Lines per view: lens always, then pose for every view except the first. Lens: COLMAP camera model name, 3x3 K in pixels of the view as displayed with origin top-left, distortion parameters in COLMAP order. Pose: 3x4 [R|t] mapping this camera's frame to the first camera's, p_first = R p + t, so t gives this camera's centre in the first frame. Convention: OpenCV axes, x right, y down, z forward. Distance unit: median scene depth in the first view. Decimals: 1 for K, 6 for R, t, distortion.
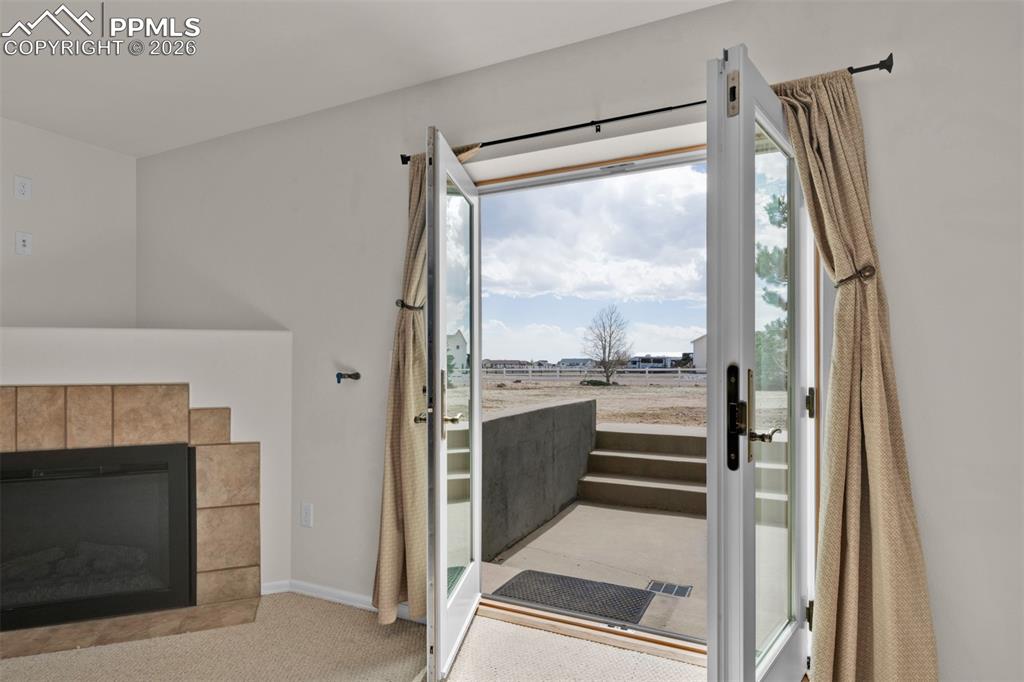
lens RADIAL K [[540.5, 0, 520.0], [0, 540.5, 359.9], [0, 0, 1]] dist [0.003280, -0.000605]
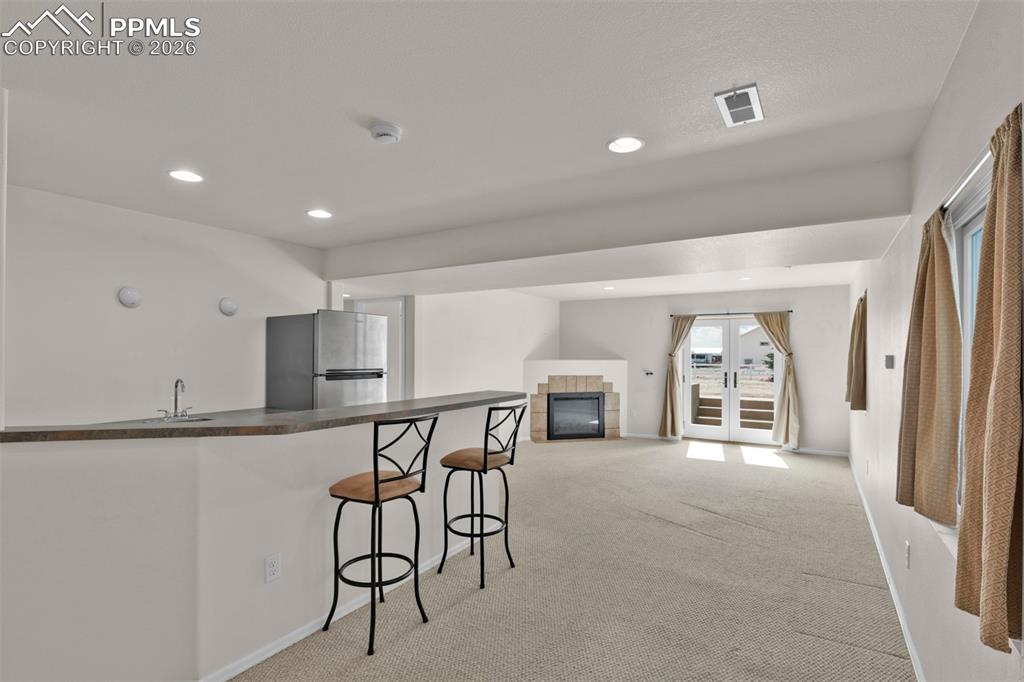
lens RADIAL K [[485.6, 0, 516.3], [0, 485.6, 350.3], [0, 0, 1]] dist [-0.006207, -0.004947]
pose [[0.994319, 0.004506, -0.106344, -0.821921], [-0.005313, 0.999959, -0.007306, -0.092756], [0.106306, 0.007829, 0.994303, -2.190372]]
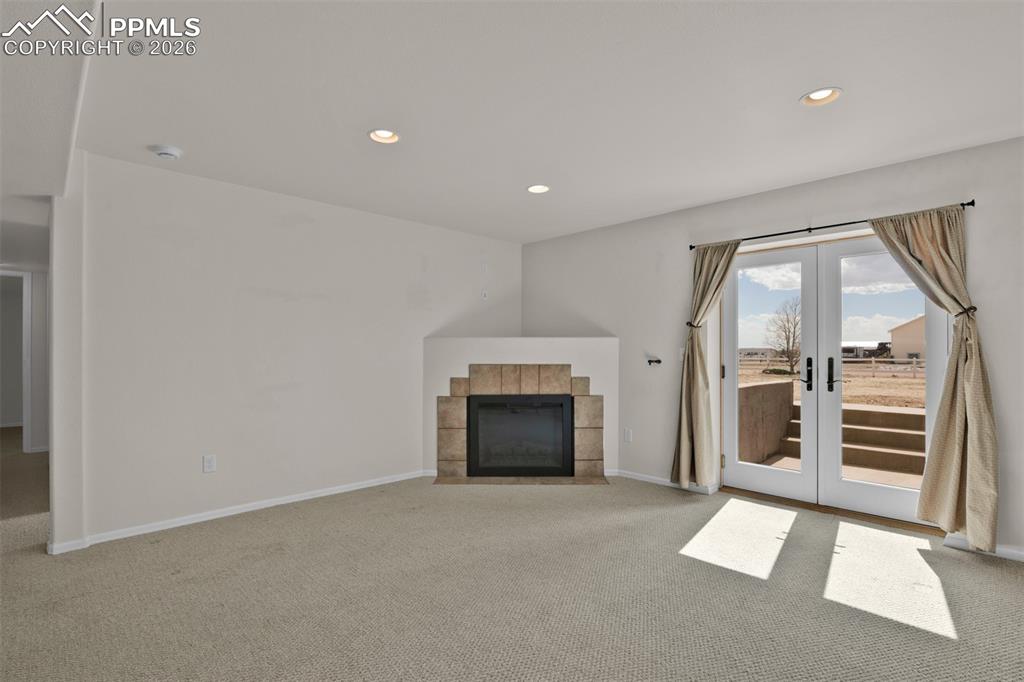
lens RADIAL K [[485.6, 0, 516.5], [0, 485.6, 348.4], [0, 0, 1]] dist [-0.006207, -0.004947]
pose [[0.938943, -0.000066, -0.344072, -0.182053], [-0.000604, 0.999998, -0.001840, -0.011846], [0.344072, 0.001936, 0.938941, -0.726726]]
